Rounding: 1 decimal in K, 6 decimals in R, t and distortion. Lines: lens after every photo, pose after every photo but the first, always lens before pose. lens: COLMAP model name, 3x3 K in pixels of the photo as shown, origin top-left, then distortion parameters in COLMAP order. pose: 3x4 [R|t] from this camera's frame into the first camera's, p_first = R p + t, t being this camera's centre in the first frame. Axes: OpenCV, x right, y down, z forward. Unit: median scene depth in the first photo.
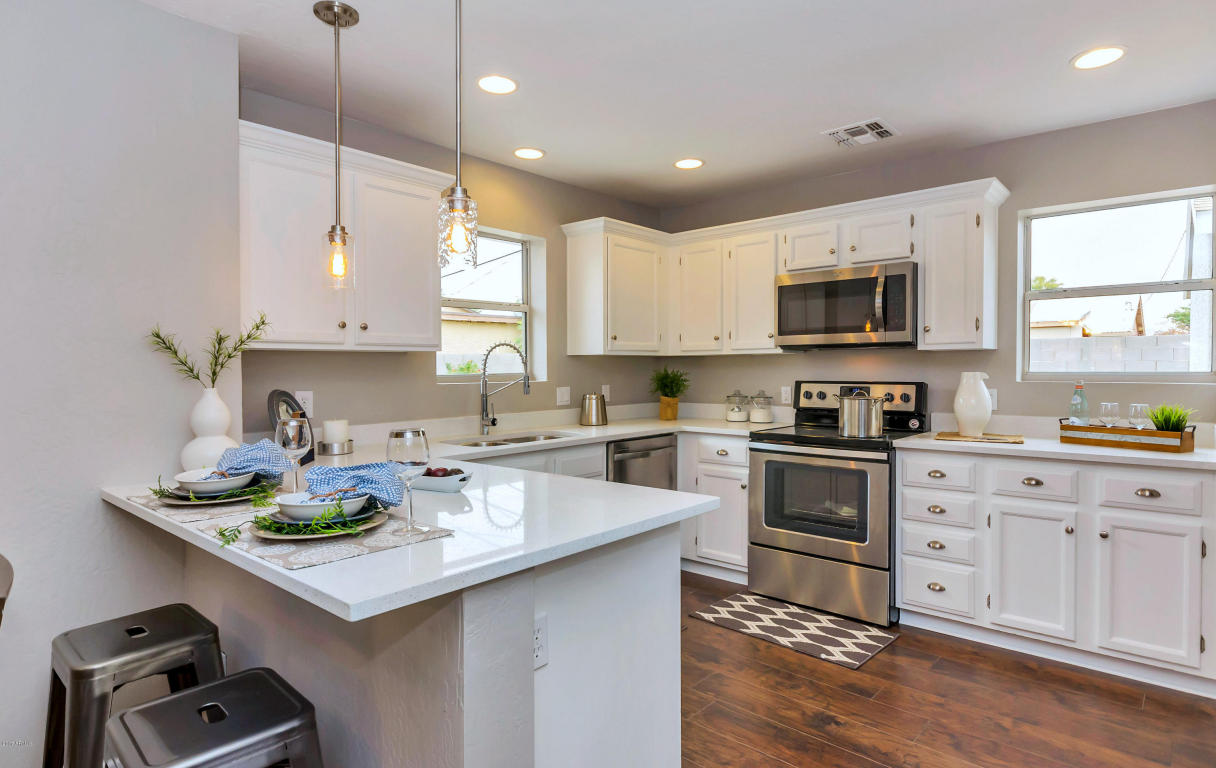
lens RADIAL K [[654.3, 0, 605.4], [0, 654.3, 388.1], [0, 0, 1]] dist [0.001633, -0.001845]
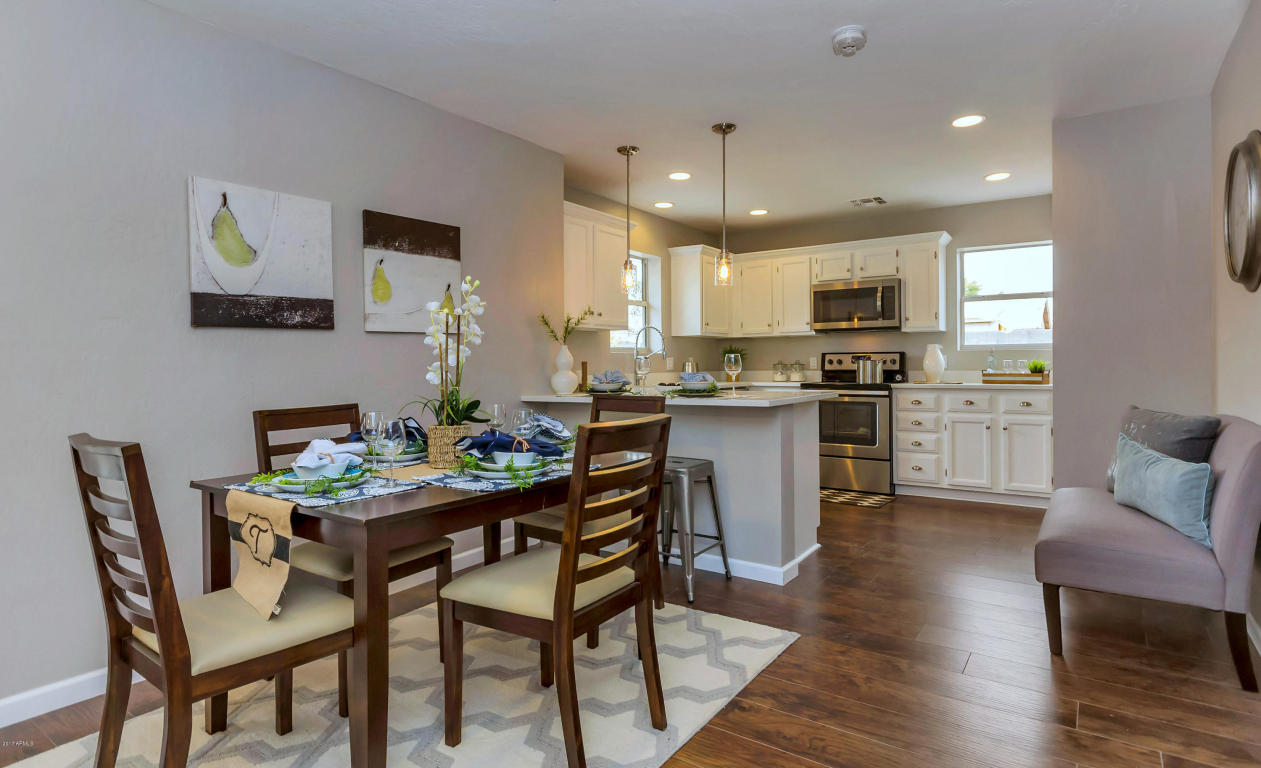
lens RADIAL K [[664.9, 0, 632.3], [0, 664.9, 372.0], [0, 0, 1]] dist [-0.003299, 0.000083]
pose [[0.992396, -0.004150, 0.123017, -0.401202], [0.006493, 0.999805, -0.018655, 0.070436], [-0.122915, 0.019312, 0.992229, -0.574041]]
